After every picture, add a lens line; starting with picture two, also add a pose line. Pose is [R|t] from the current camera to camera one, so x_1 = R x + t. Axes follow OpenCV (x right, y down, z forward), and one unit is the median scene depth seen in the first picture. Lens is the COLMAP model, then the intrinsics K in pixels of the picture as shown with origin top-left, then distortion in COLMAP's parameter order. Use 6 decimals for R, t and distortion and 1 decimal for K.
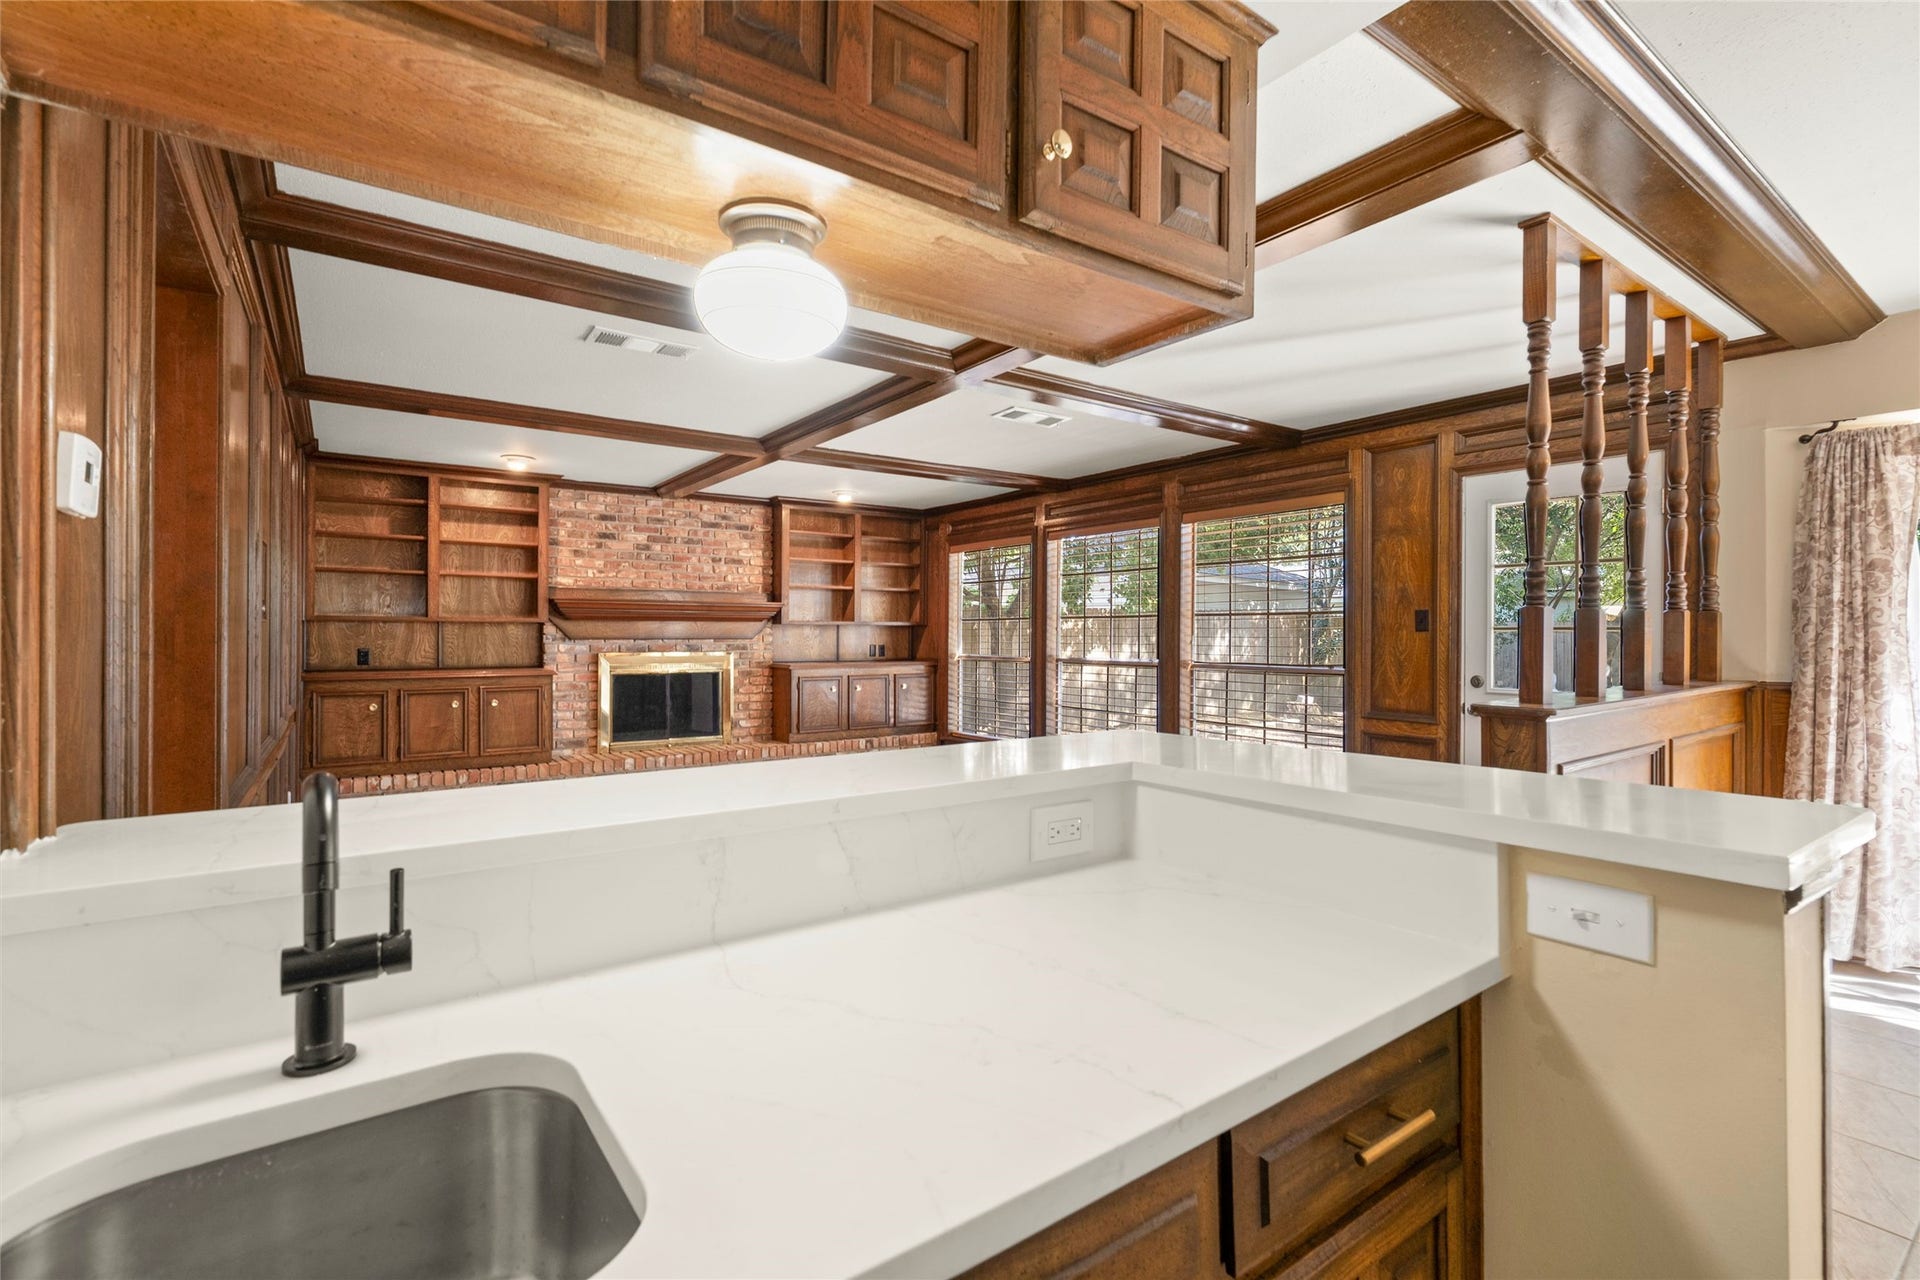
lens RADIAL K [[867.7, 0, 950.3], [0, 867.7, 644.5], [0, 0, 1]] dist [-0.001368, 0.001160]
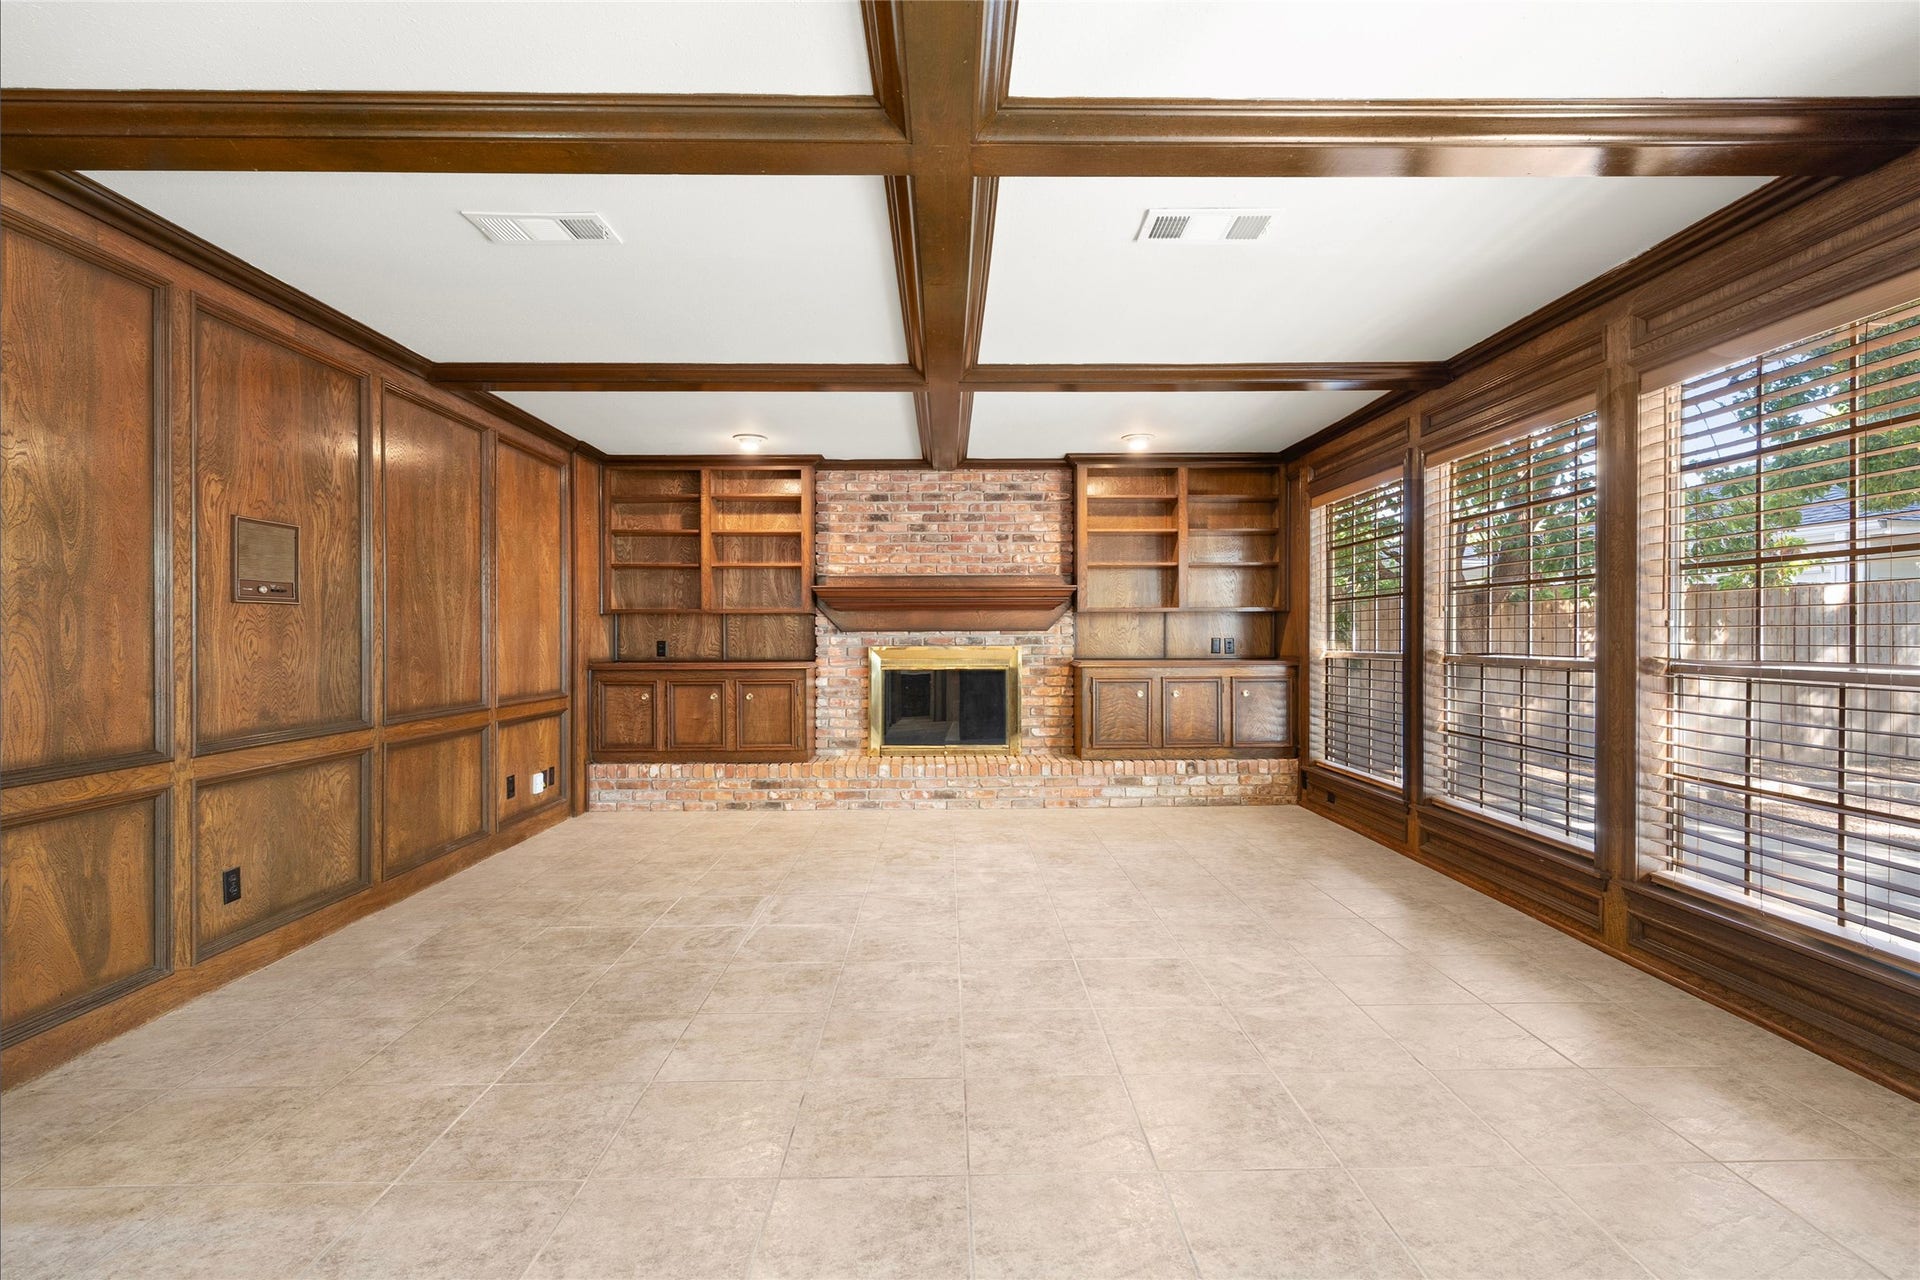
lens RADIAL K [[867.7, 0, 964.9], [0, 867.7, 639.1], [0, 0, 1]] dist [-0.001368, 0.001160]
pose [[0.829220, -0.003438, -0.558912, 0.212725], [-0.001342, 0.999966, -0.008143, 0.010811], [0.558921, 0.007503, 0.829187, 0.334786]]
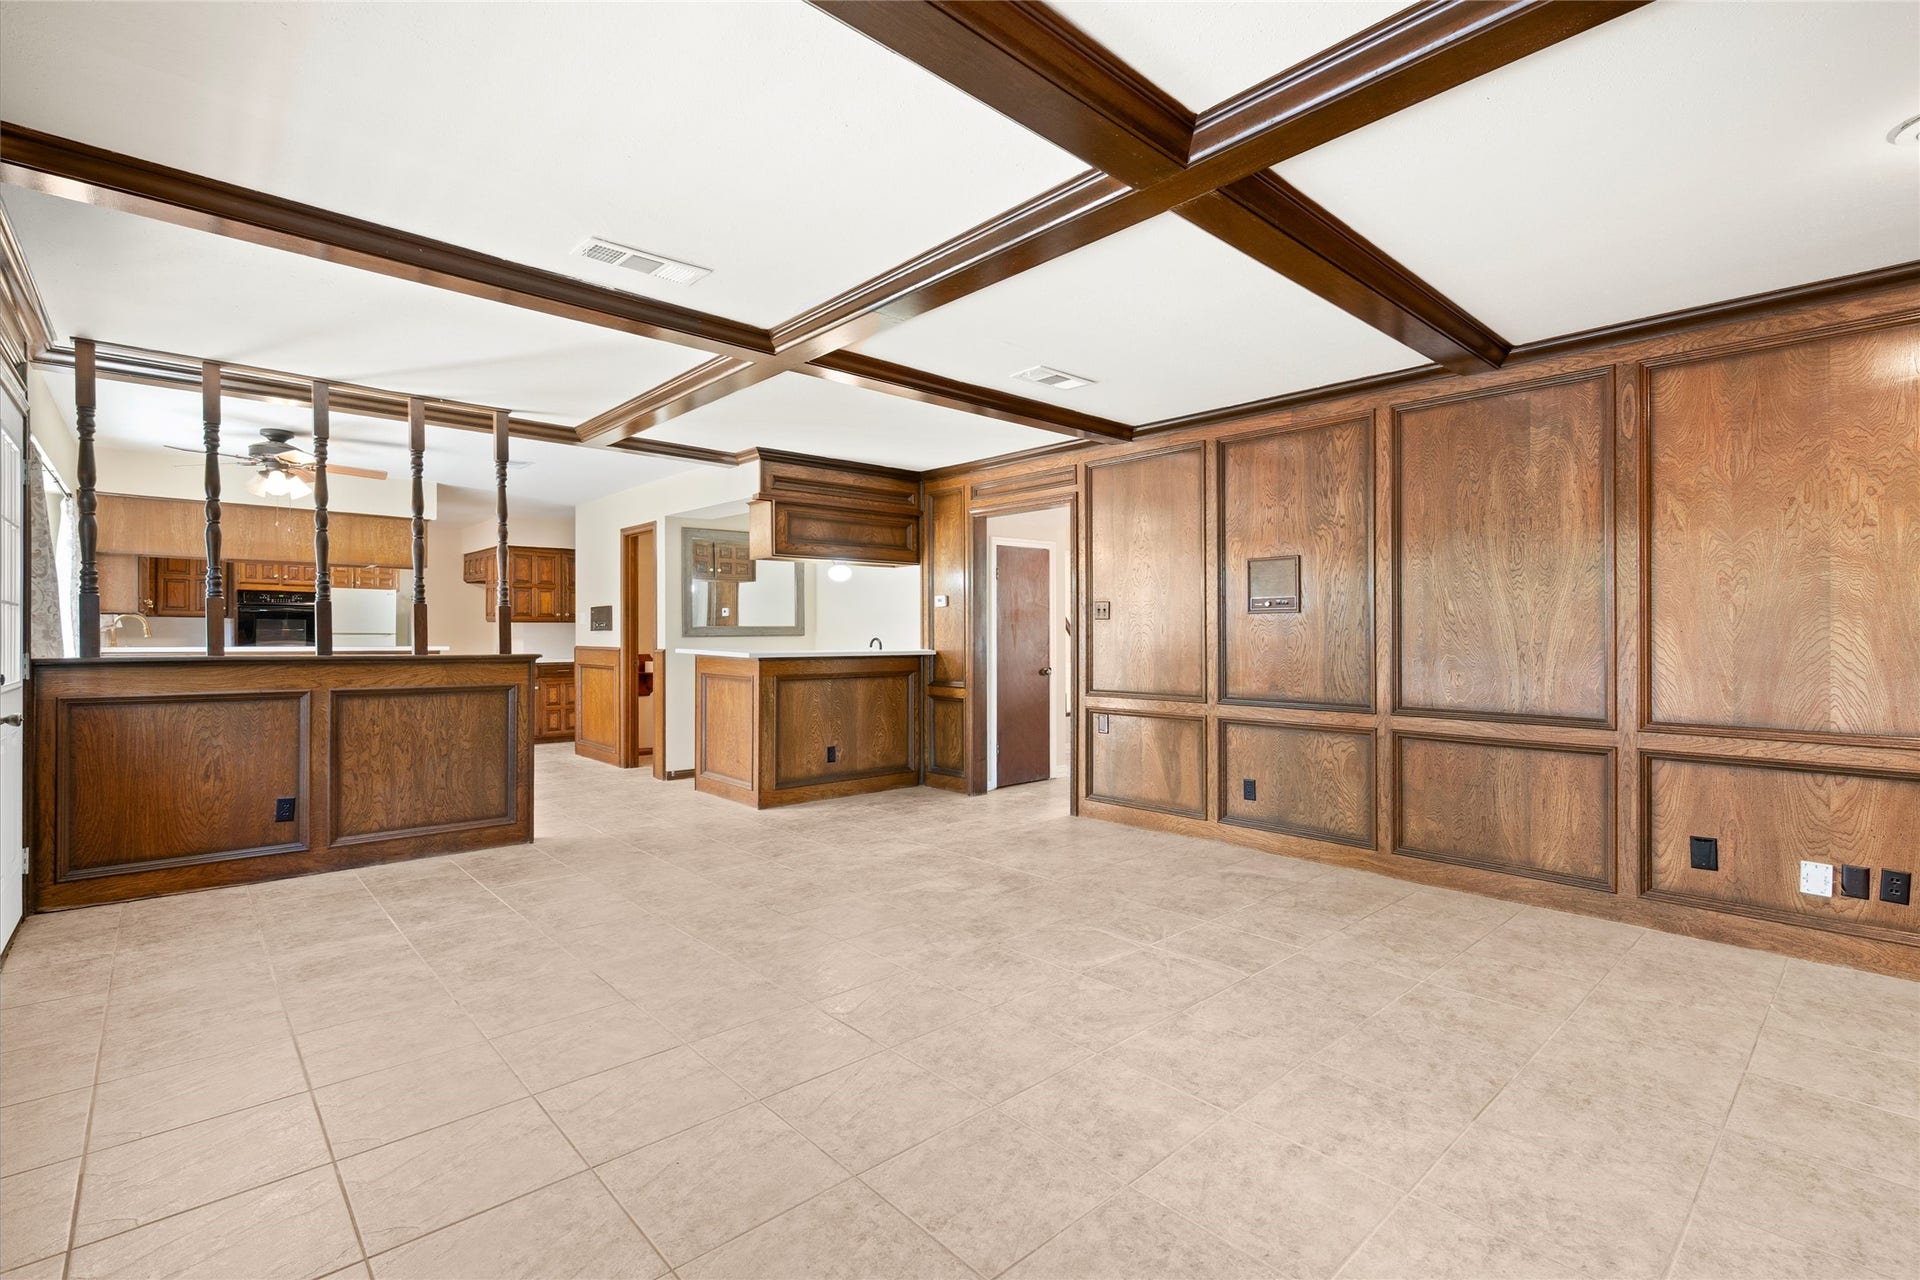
lens RADIAL K [[867.7, 0, 947.7], [0, 867.7, 638.2], [0, 0, 1]] dist [-0.001368, 0.001160]
pose [[-0.992684, -0.003524, -0.120691, -0.046697], [-0.005741, 0.999821, 0.018022, -0.003860], [0.120606, 0.018583, -0.992527, 1.286965]]
